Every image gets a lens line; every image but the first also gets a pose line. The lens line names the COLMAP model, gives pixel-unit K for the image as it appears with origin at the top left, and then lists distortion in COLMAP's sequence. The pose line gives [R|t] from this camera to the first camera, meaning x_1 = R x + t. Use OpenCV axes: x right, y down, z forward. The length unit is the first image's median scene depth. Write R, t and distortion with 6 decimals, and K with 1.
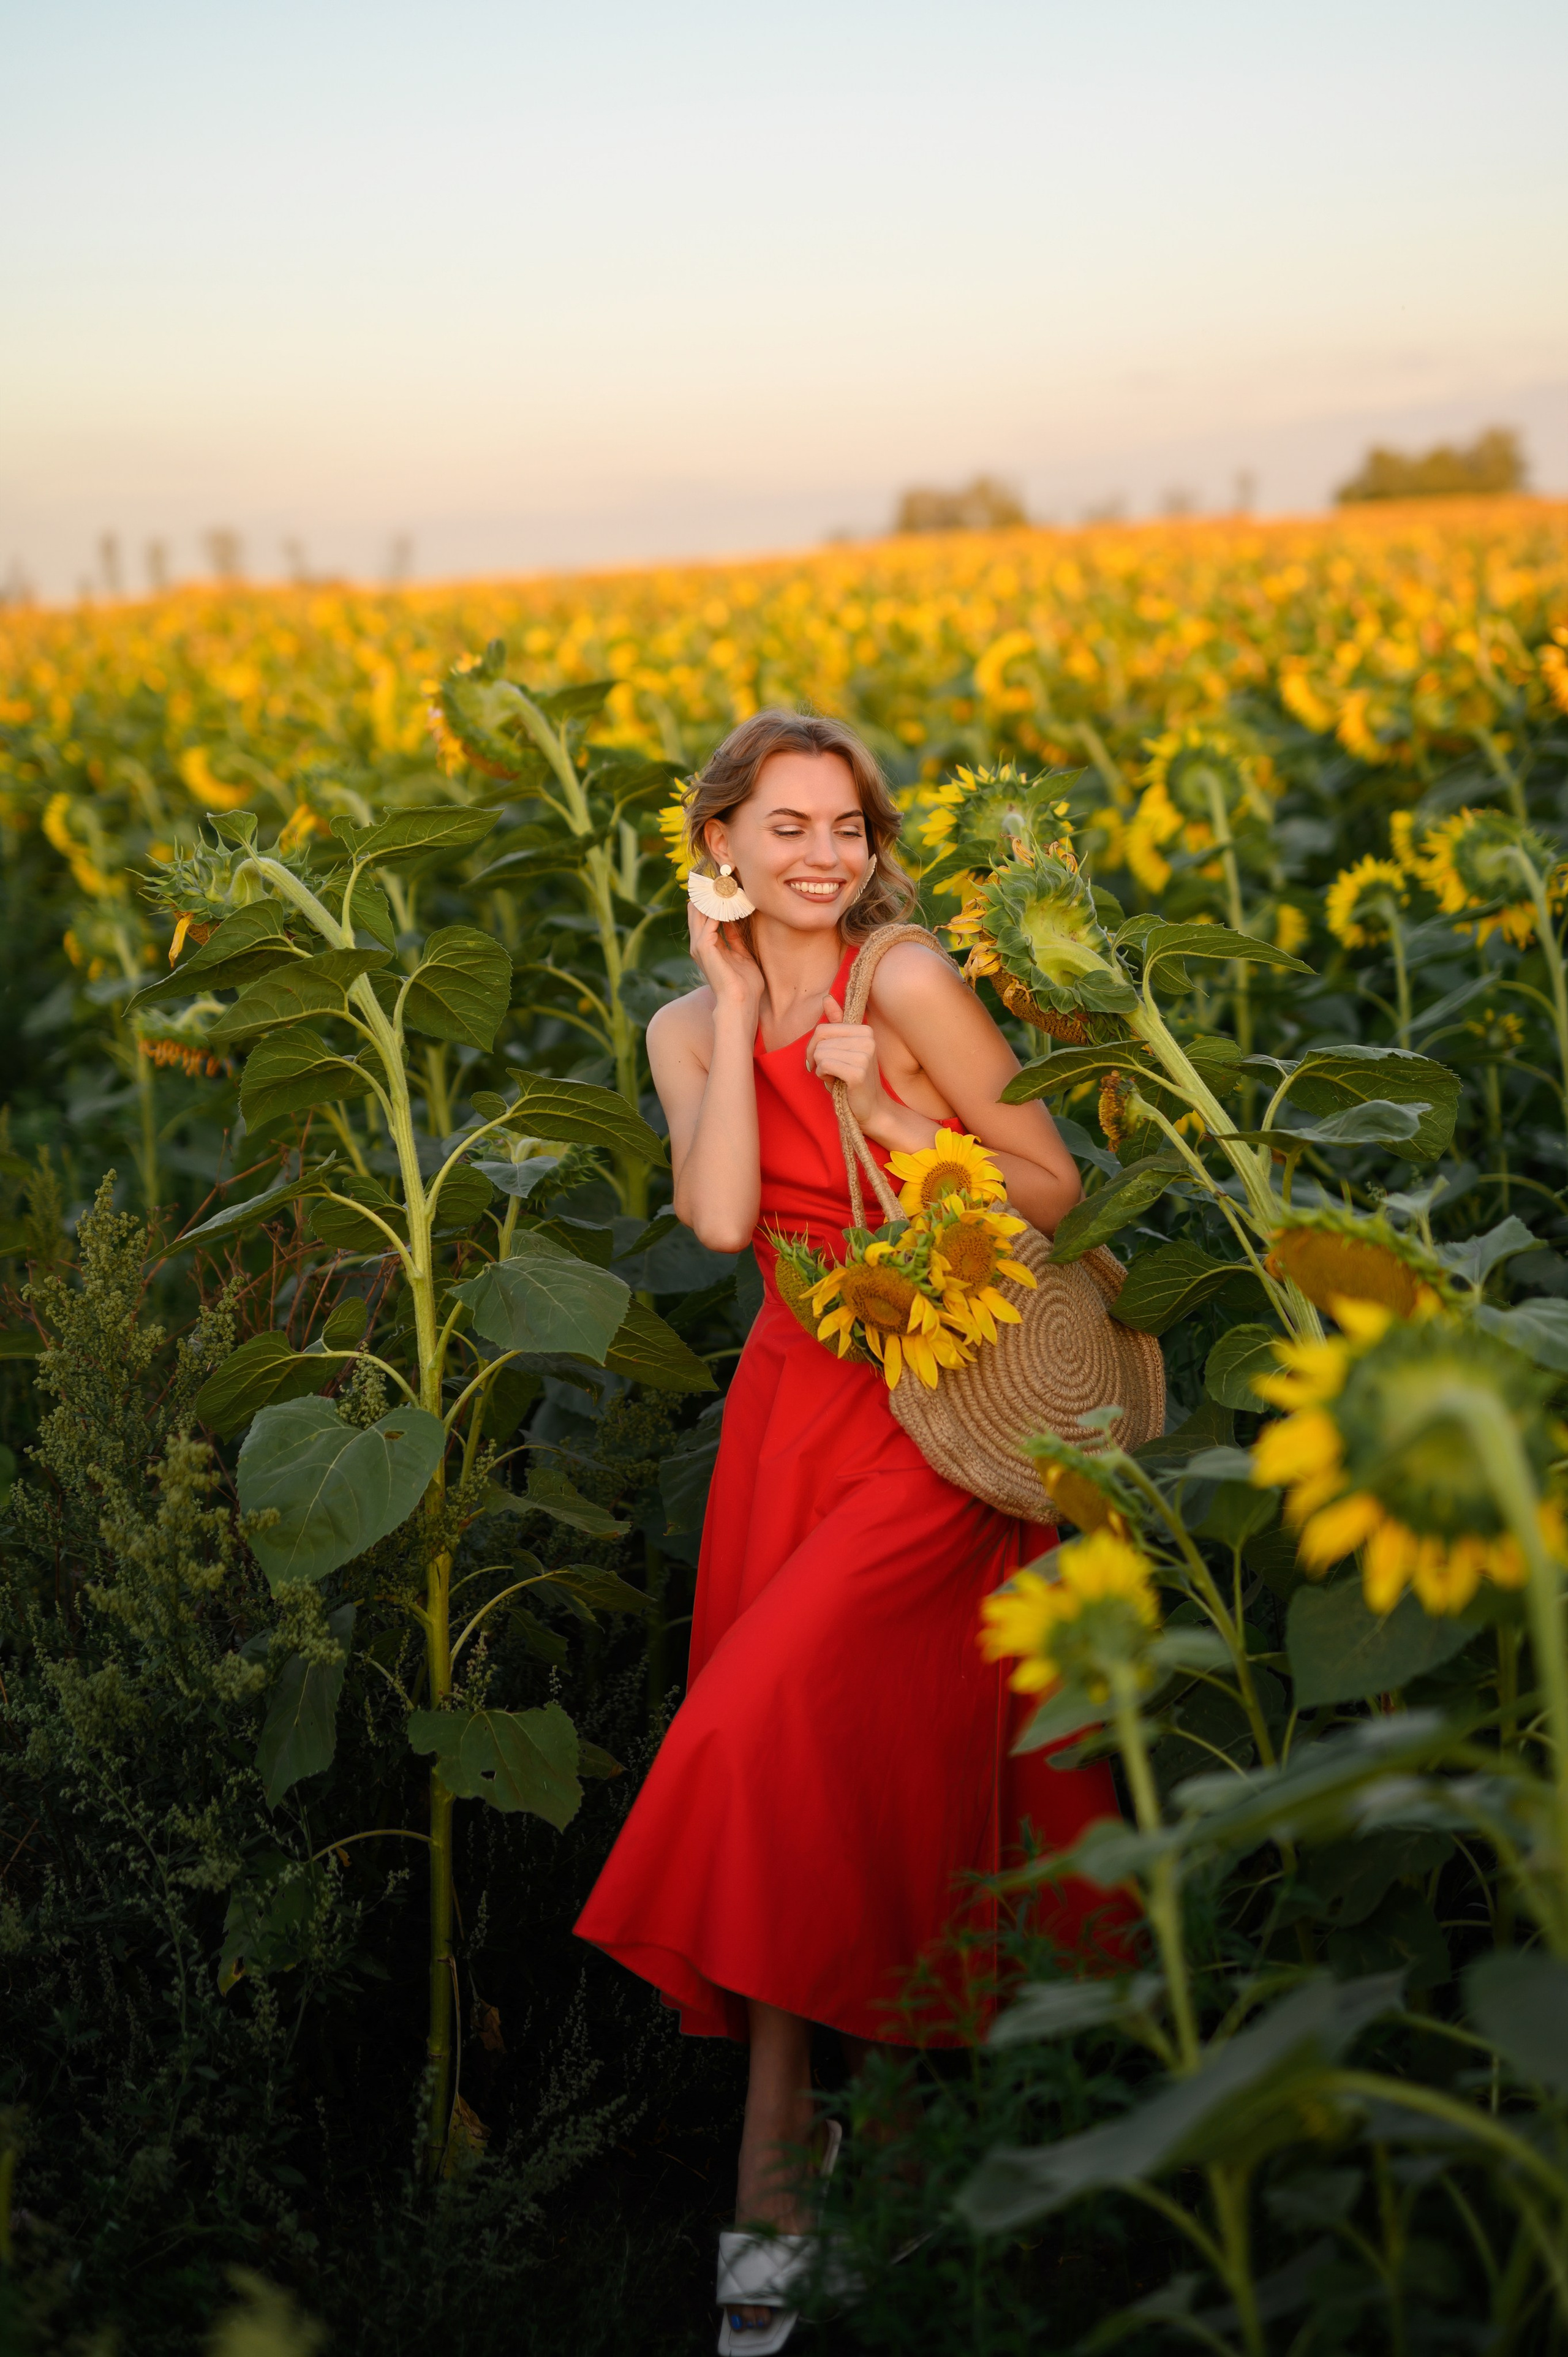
lens RADIAL K [[3328.0, 0, 784.0], [0, 3328.0, 1178.5], [0, 0, 1]] dist [-0.013331, 0.060339]
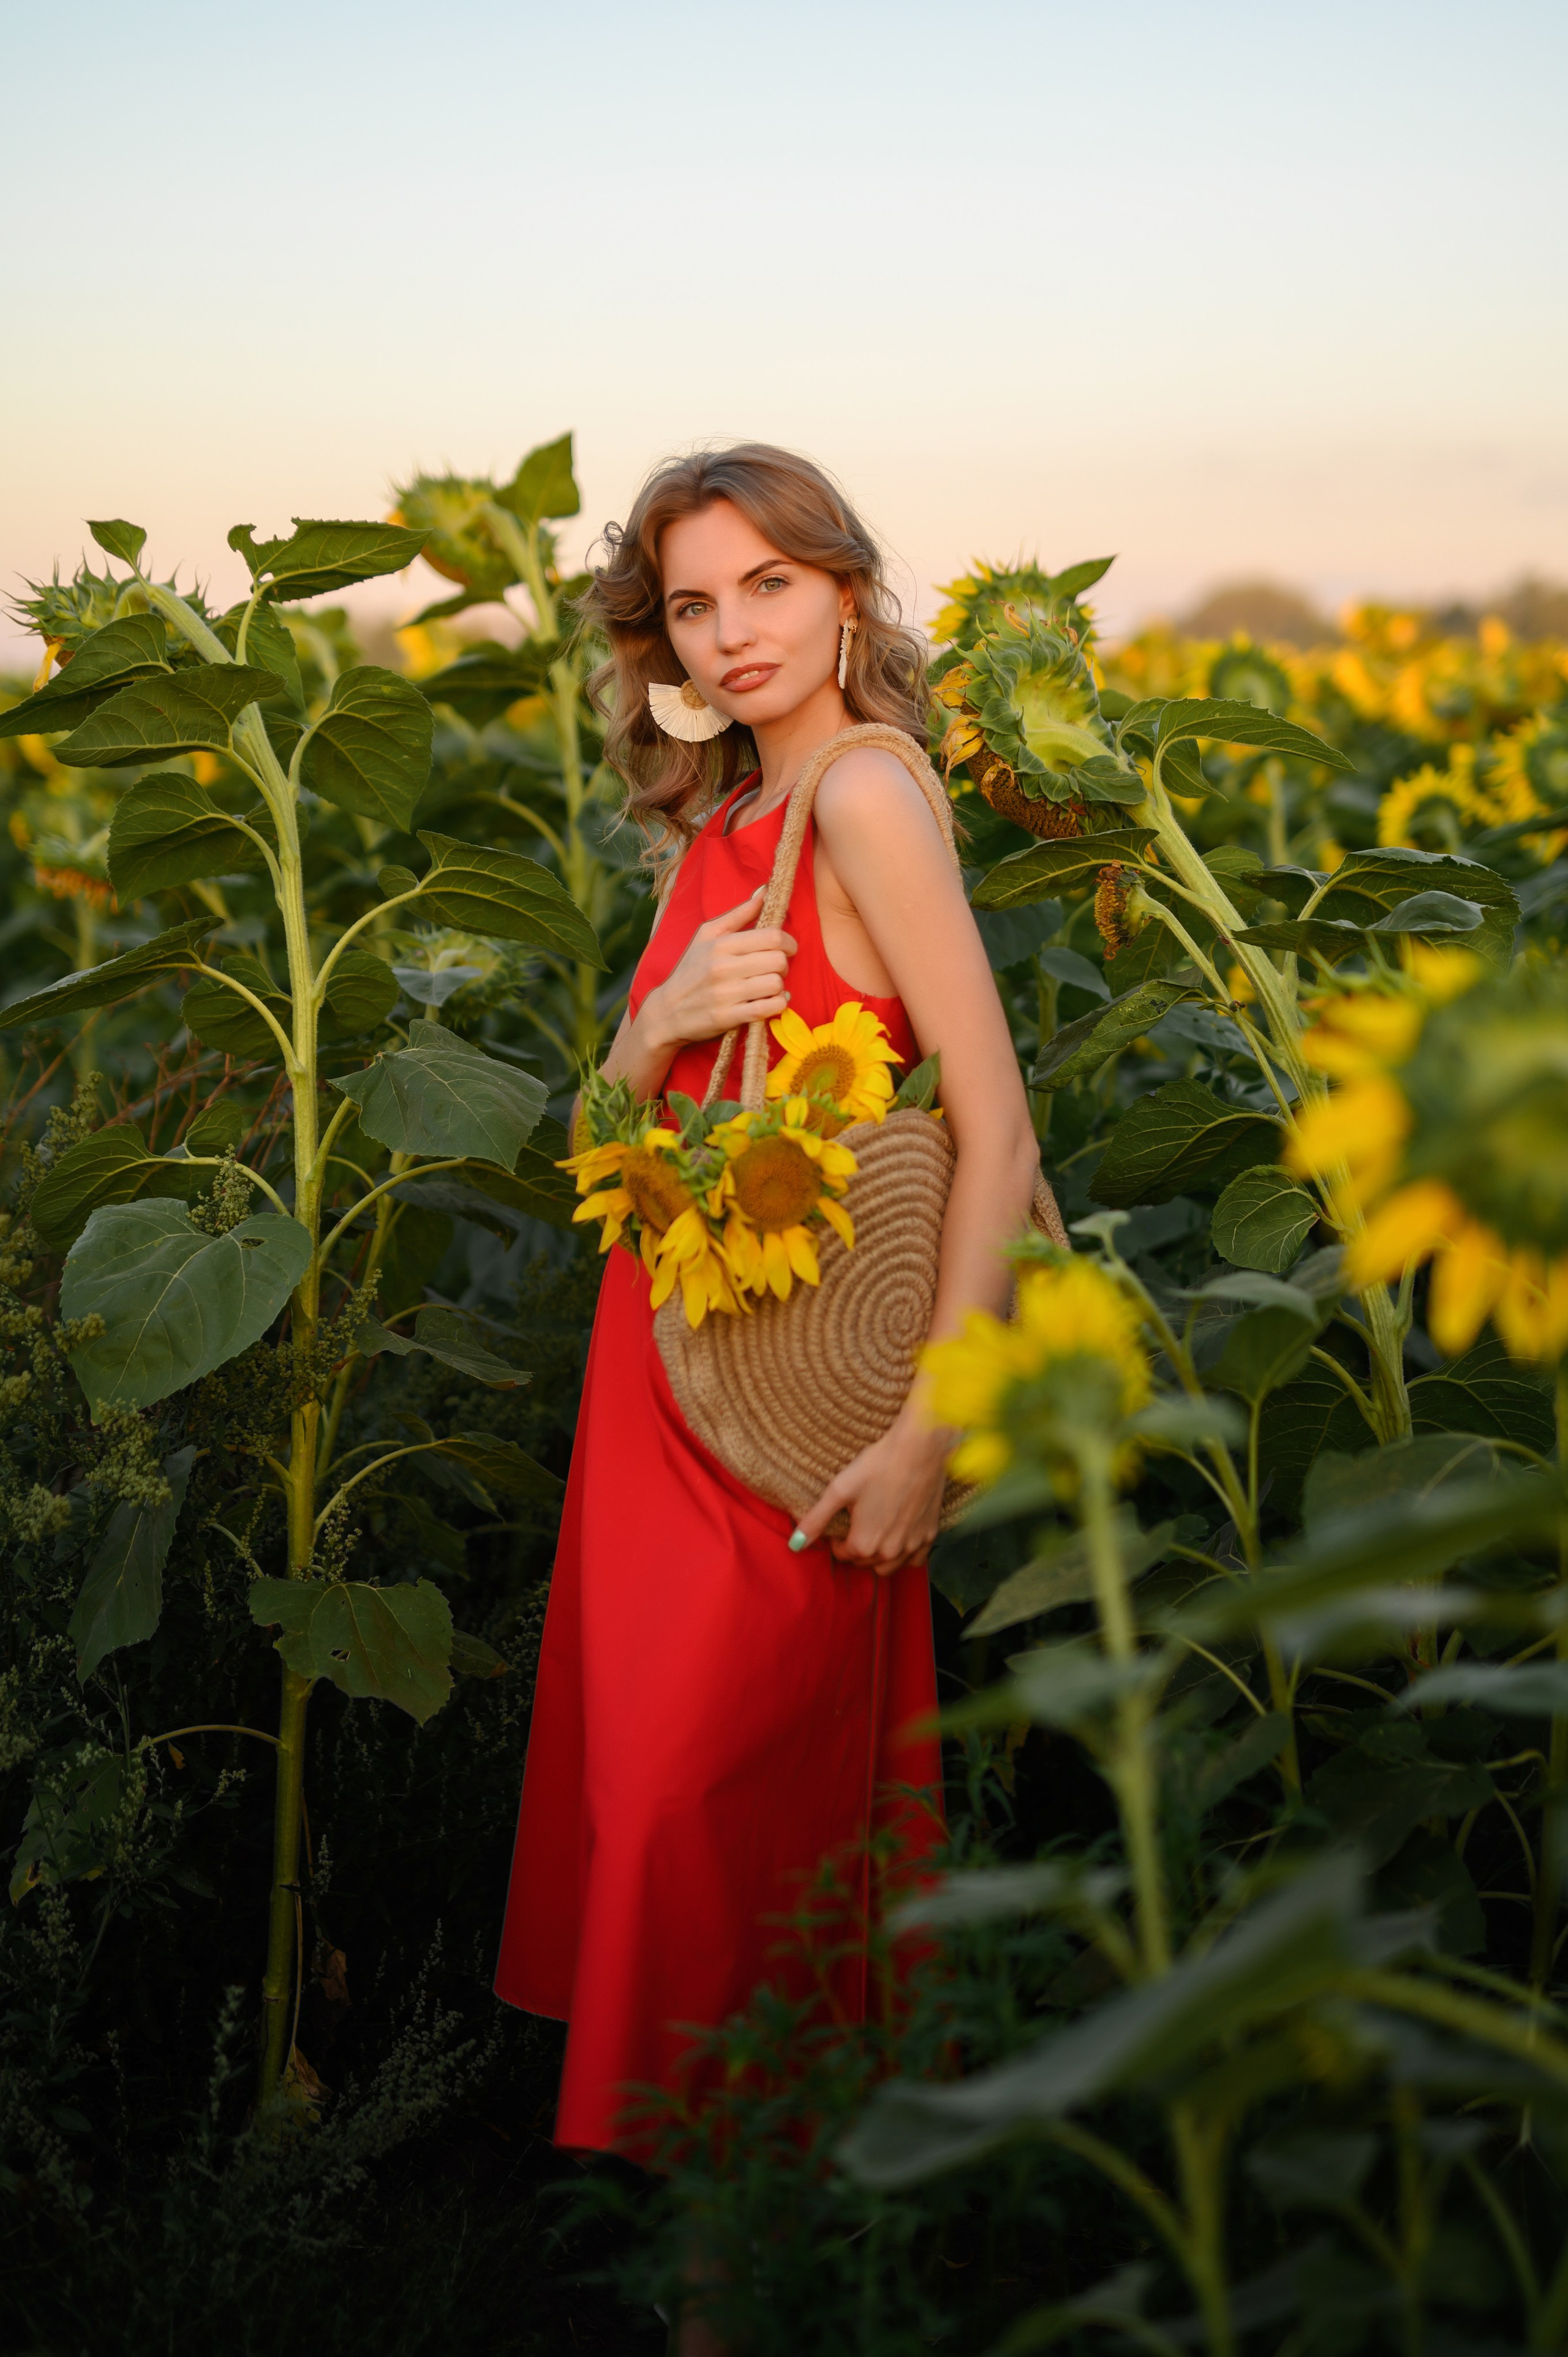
lens RADIAL K [[3348.0, 0, 784.0], [0, 3348.0, 1178.5], [0, 0, 1]] dist [0.011167, 0.008717]
pose [[0.998372, 0.056814, -0.005024, 0.020247], [-0.056889, 0.998249, -0.016190, 0.066580], [0.004096, 0.016450, 0.999856, 0.153687]]
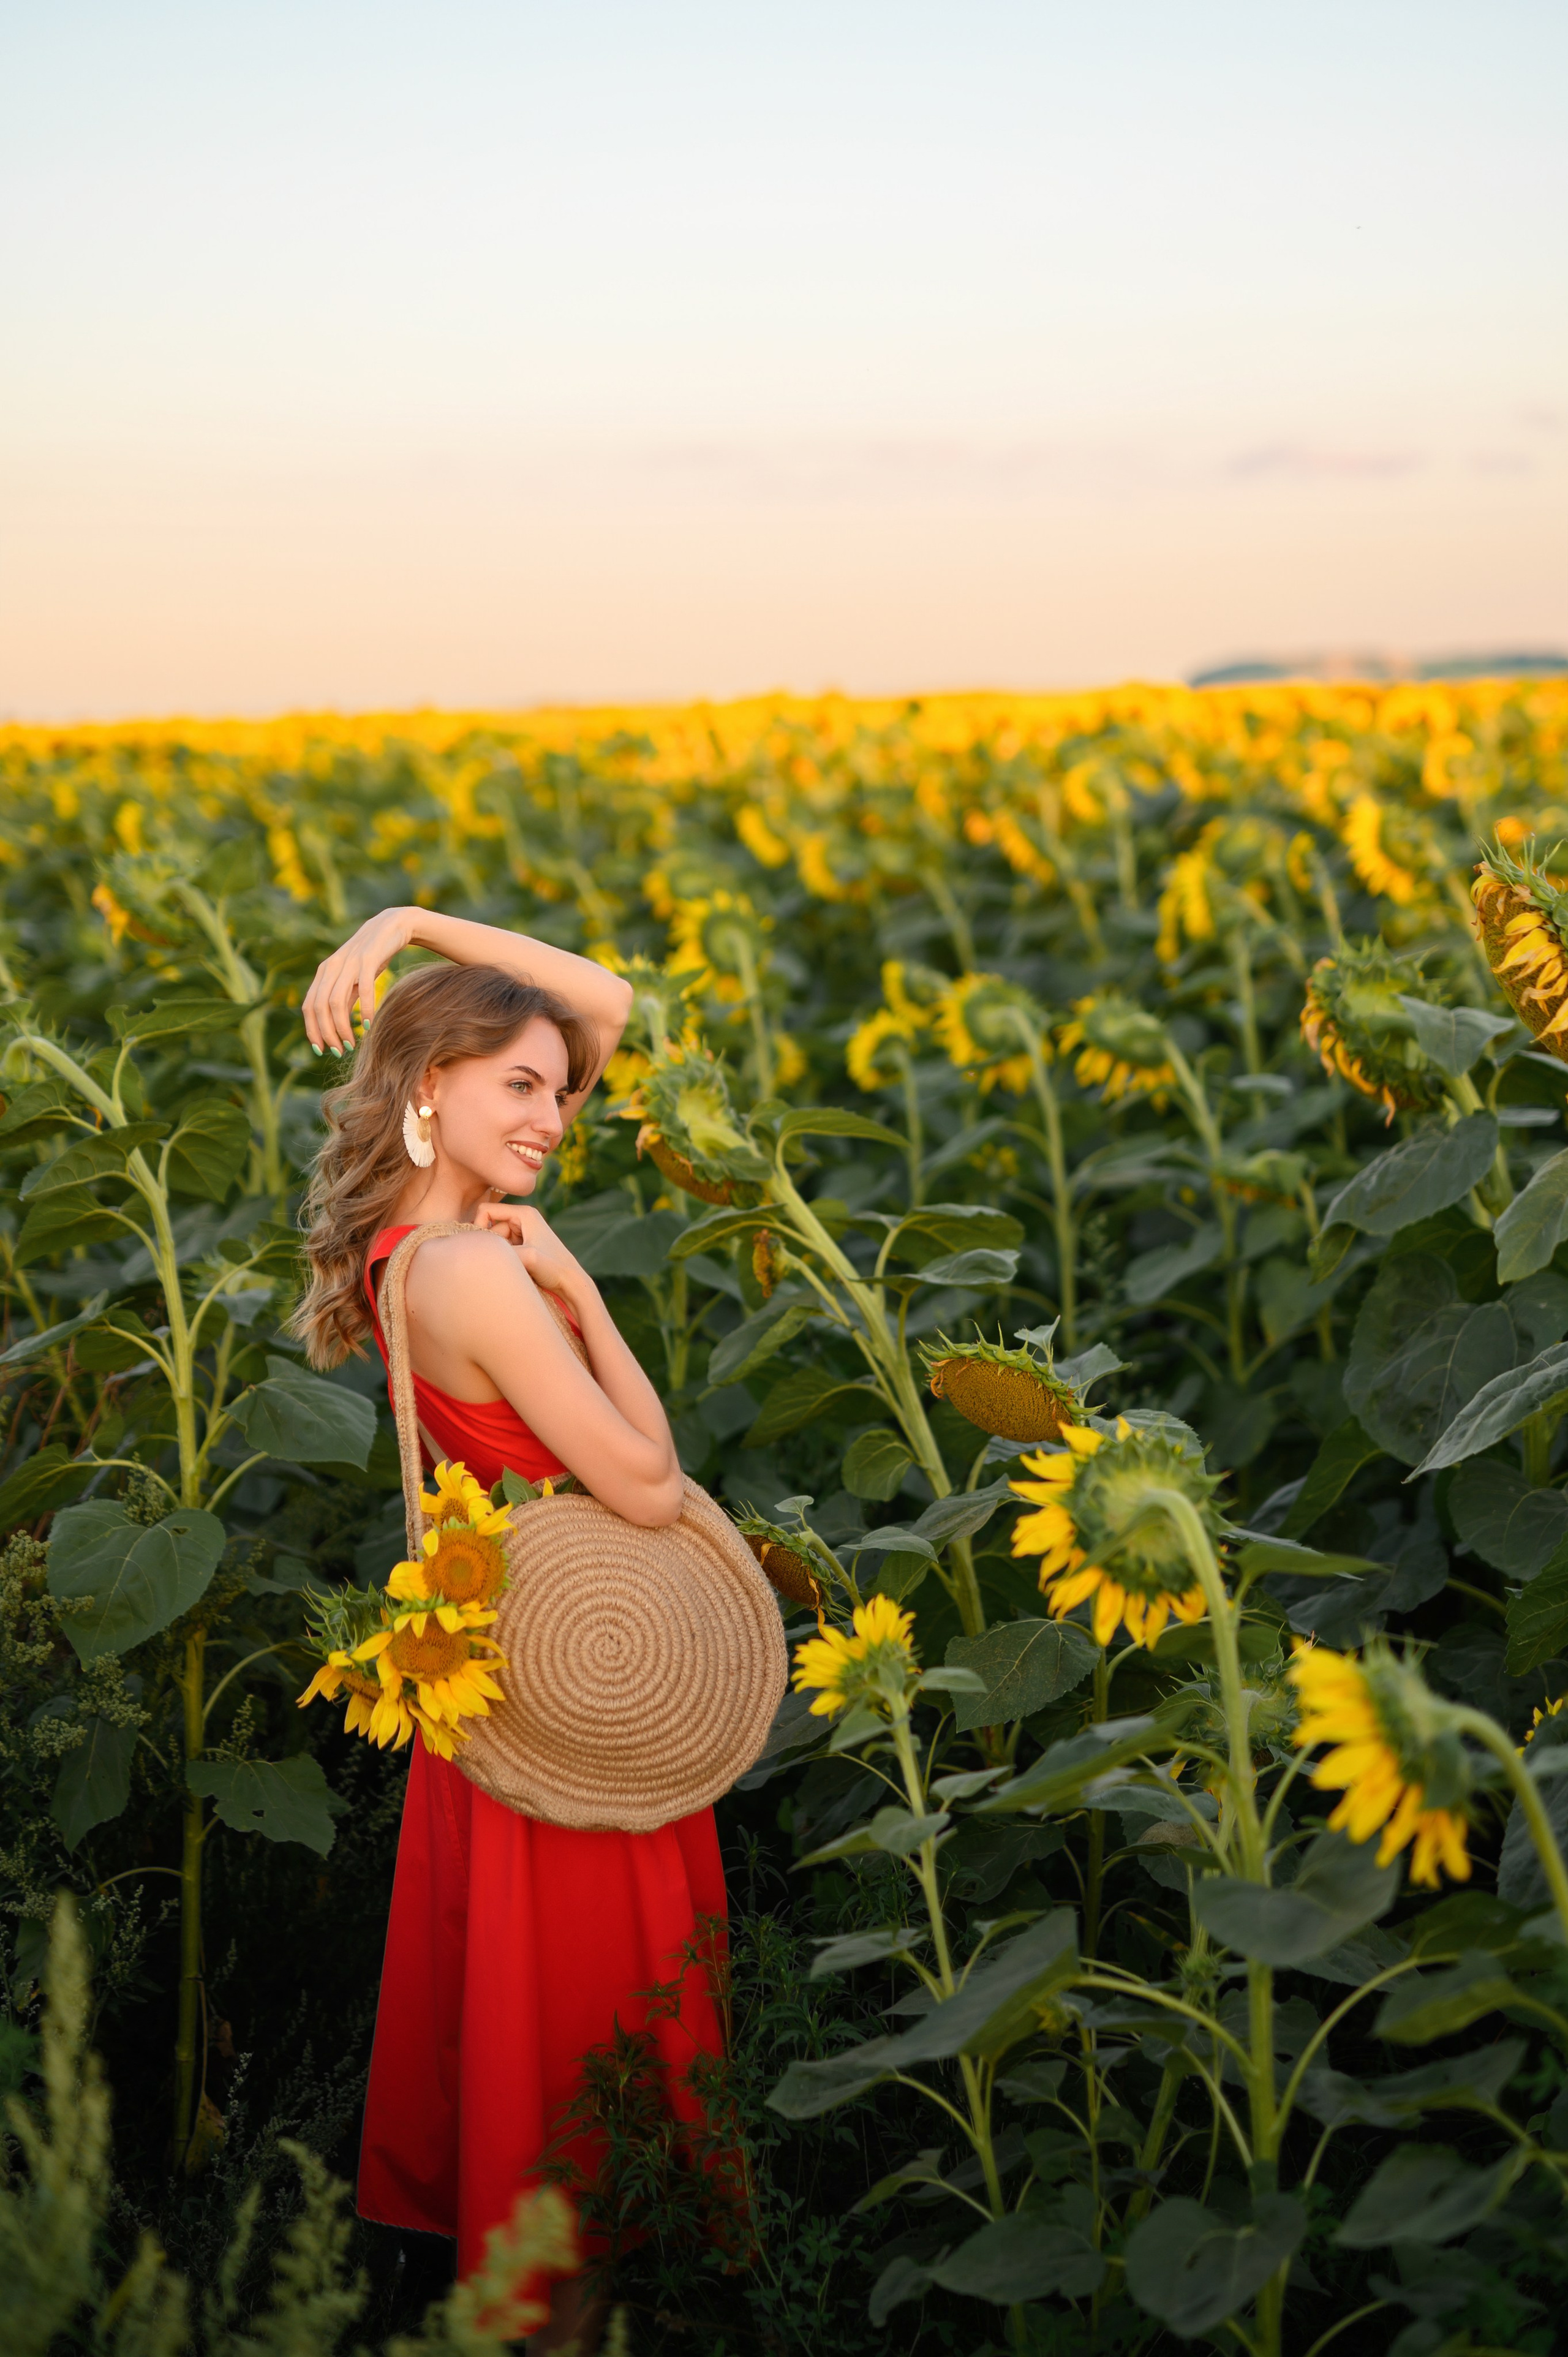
lens RADIAL K [[3307.9, 0, 784.3], [0, 3307.9, 1263.0], [0, 0, 1]] dist [0.035975, 0.076194]
pose [[0.981853, -0.003790, 0.189607, -0.128818], [0.003280, 0.999990, 0.003003, -0.021807], [-0.189617, -0.002327, 0.981855, -0.205691]]
